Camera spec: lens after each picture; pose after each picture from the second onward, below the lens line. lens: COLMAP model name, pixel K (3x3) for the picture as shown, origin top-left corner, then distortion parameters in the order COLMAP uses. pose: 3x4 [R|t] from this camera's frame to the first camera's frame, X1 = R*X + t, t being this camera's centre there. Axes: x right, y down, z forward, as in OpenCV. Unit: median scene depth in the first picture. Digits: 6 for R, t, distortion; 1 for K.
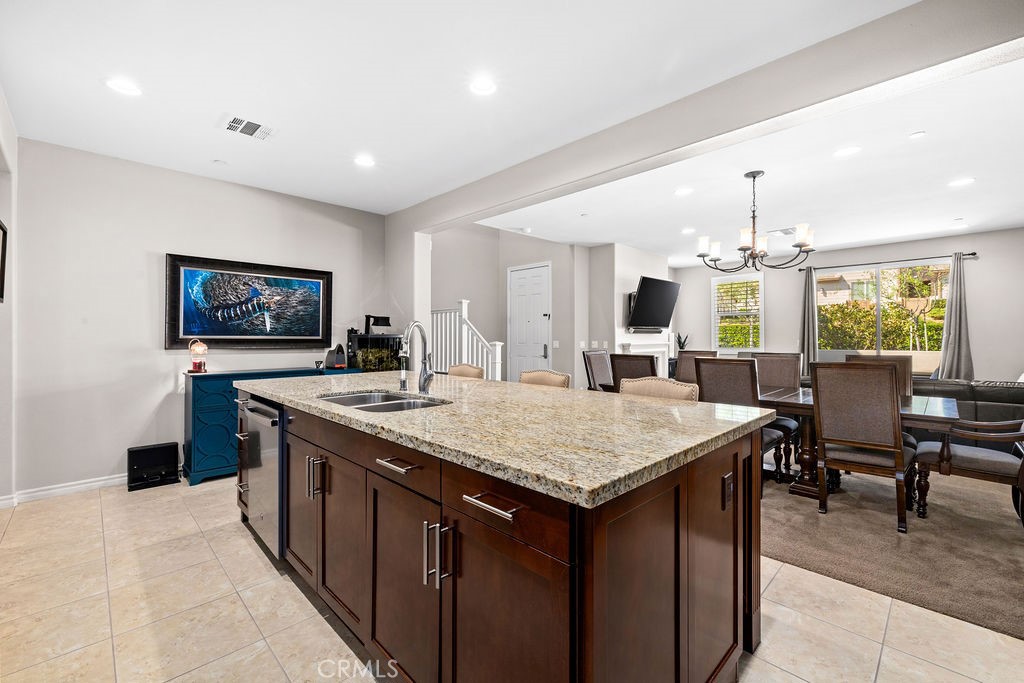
lens RADIAL K [[432.2, 0, 508.7], [0, 432.2, 336.5], [0, 0, 1]] dist [0.000310, 0.000108]
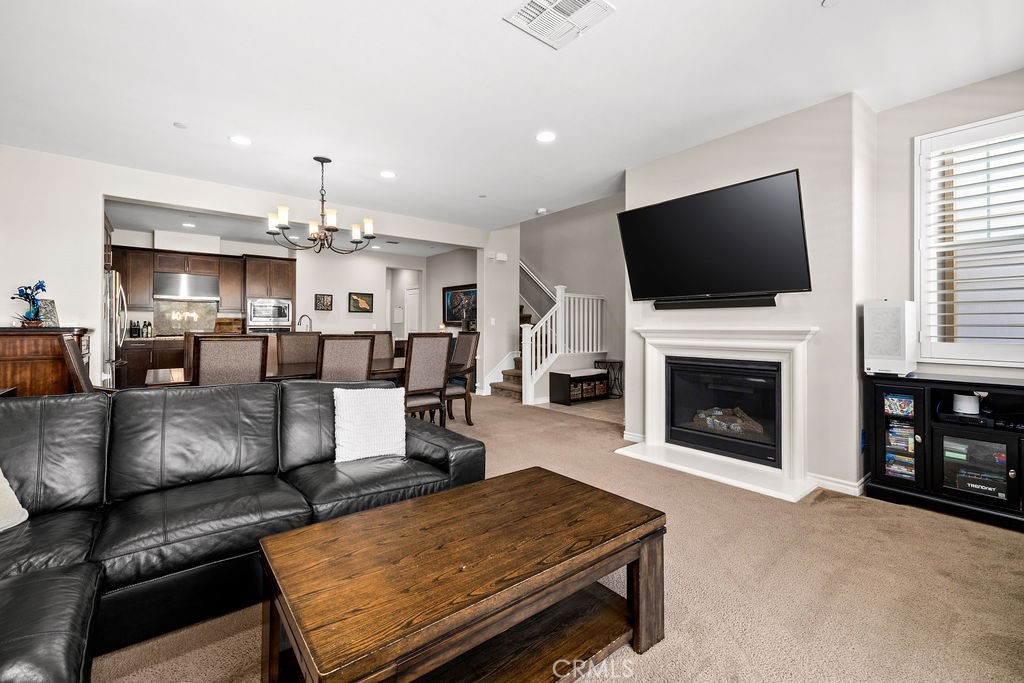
lens RADIAL K [[432.2, 0, 510.3], [0, 432.2, 327.5], [0, 0, 1]] dist [0.000310, 0.000108]
pose [[-0.090354, -0.001430, -0.995909, 1.445716], [-0.003578, 0.999993, -0.001112, 0.032183], [0.995903, 0.003463, -0.090359, 1.429240]]
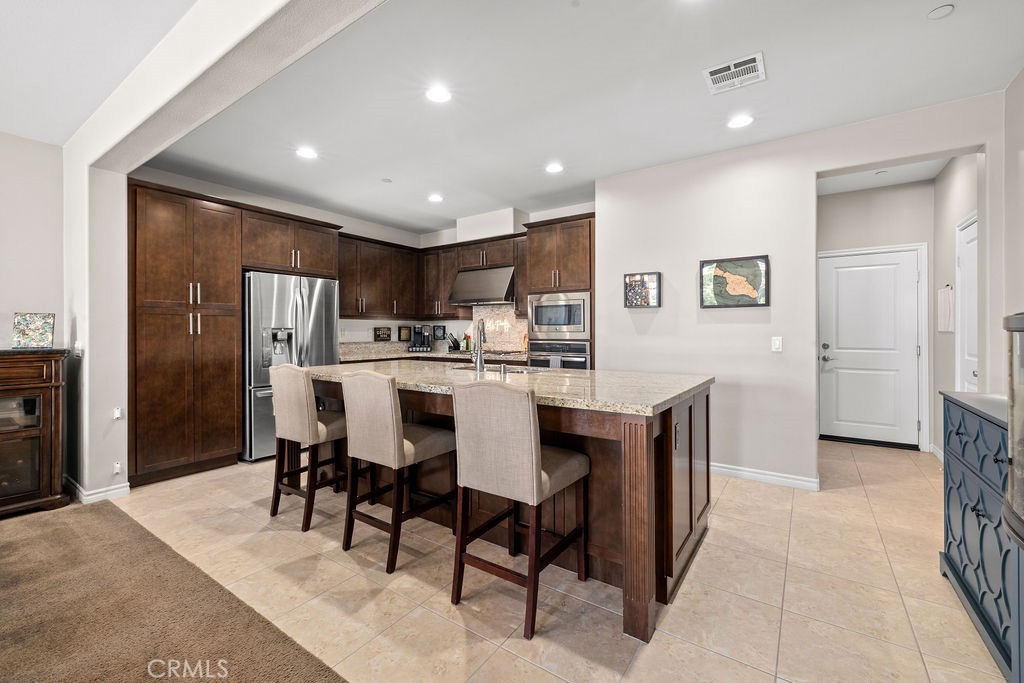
lens RADIAL K [[432.2, 0, 505.3], [0, 432.2, 331.5], [0, 0, 1]] dist [0.000310, 0.000108]
pose [[-0.982768, 0.001116, -0.184842, -0.012795], [0.000868, 0.999999, 0.001427, 0.003301], [0.184844, 0.001242, -0.982767, 1.247331]]
